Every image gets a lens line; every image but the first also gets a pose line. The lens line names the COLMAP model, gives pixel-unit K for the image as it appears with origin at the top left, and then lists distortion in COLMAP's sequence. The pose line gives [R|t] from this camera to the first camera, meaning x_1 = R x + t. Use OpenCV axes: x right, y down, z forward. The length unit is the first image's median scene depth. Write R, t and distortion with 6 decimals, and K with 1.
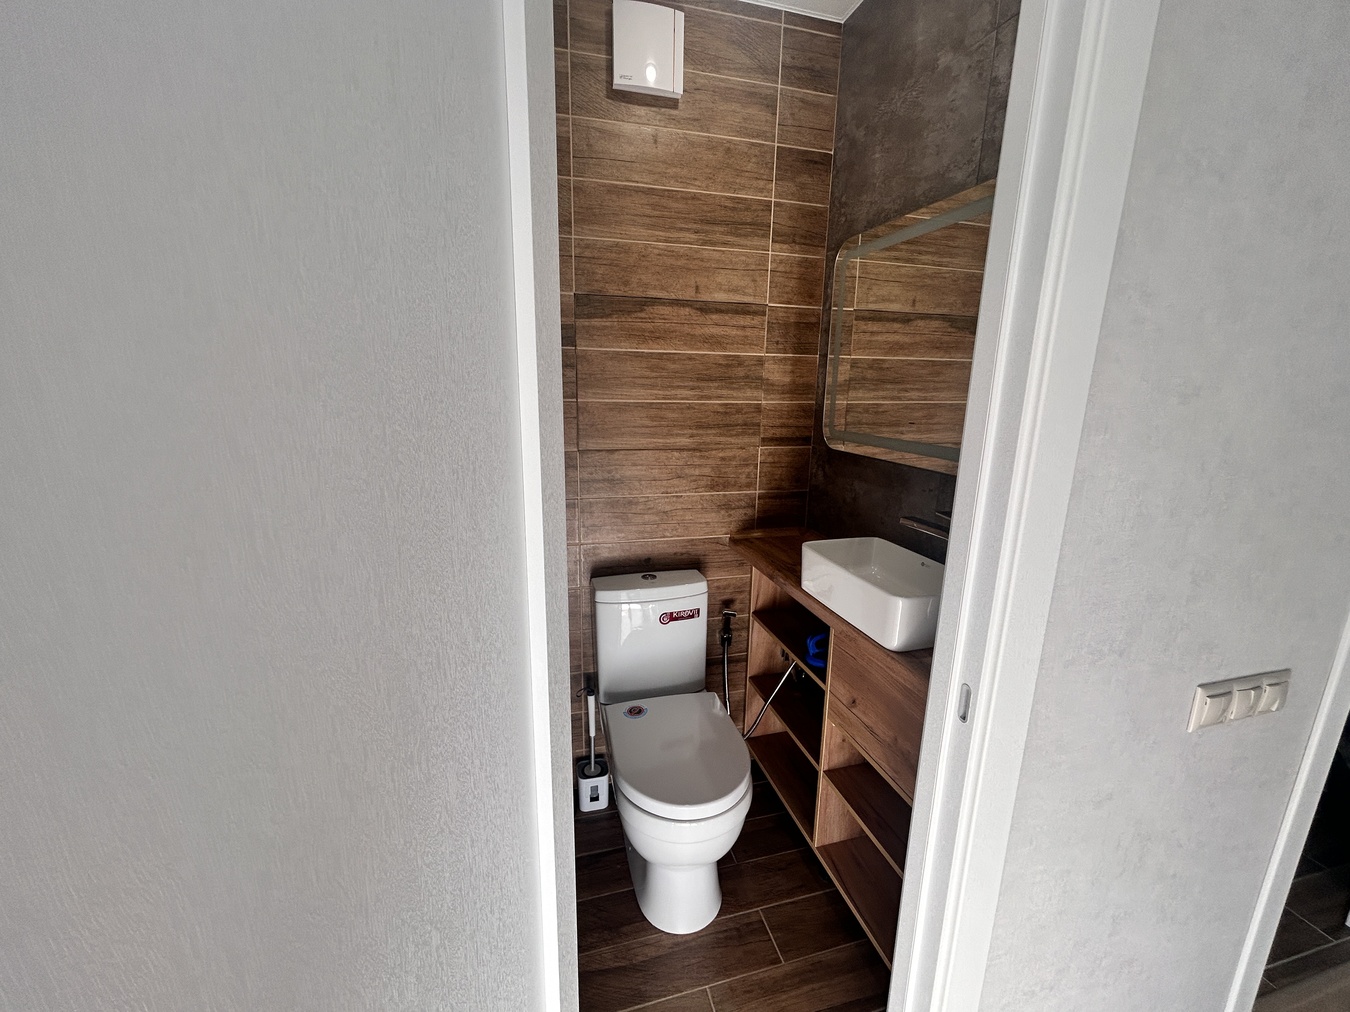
lens RADIAL K [[543.8, 0, 679.0], [0, 543.8, 513.7], [0, 0, 1]] dist [-0.003383, 0.001102]
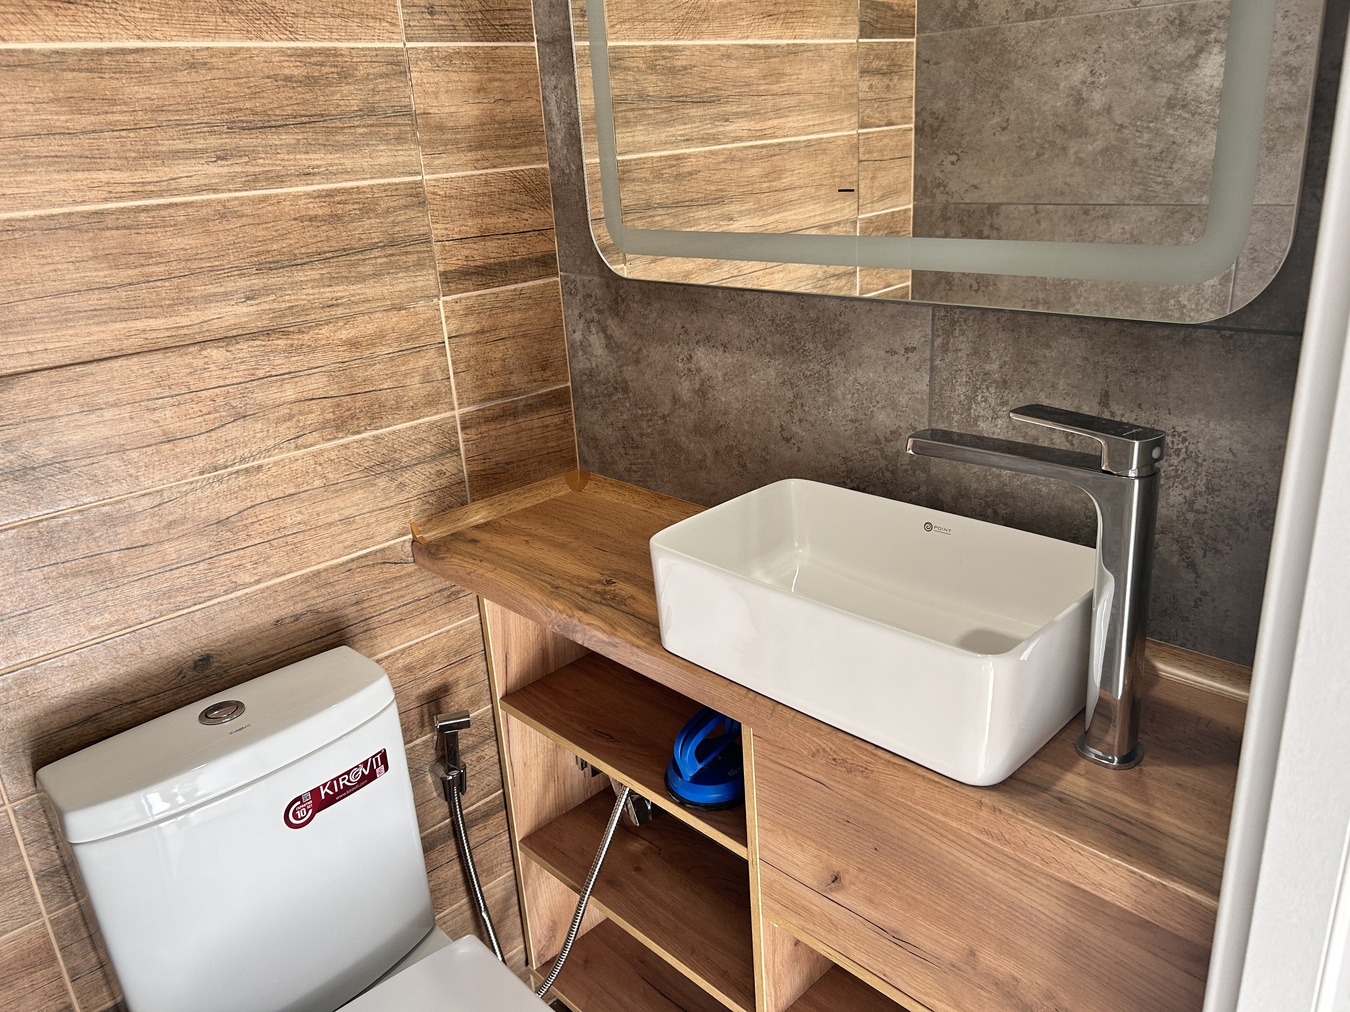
lens RADIAL K [[1016.4, 0, 668.3], [0, 1016.4, 500.5], [0, 0, 1]] dist [0.043138, -0.045736]
pose [[0.883309, -0.228522, 0.409320, -0.038354], [0.182899, 0.971938, 0.147935, -0.061035], [-0.431640, -0.055808, 0.900318, 0.274160]]
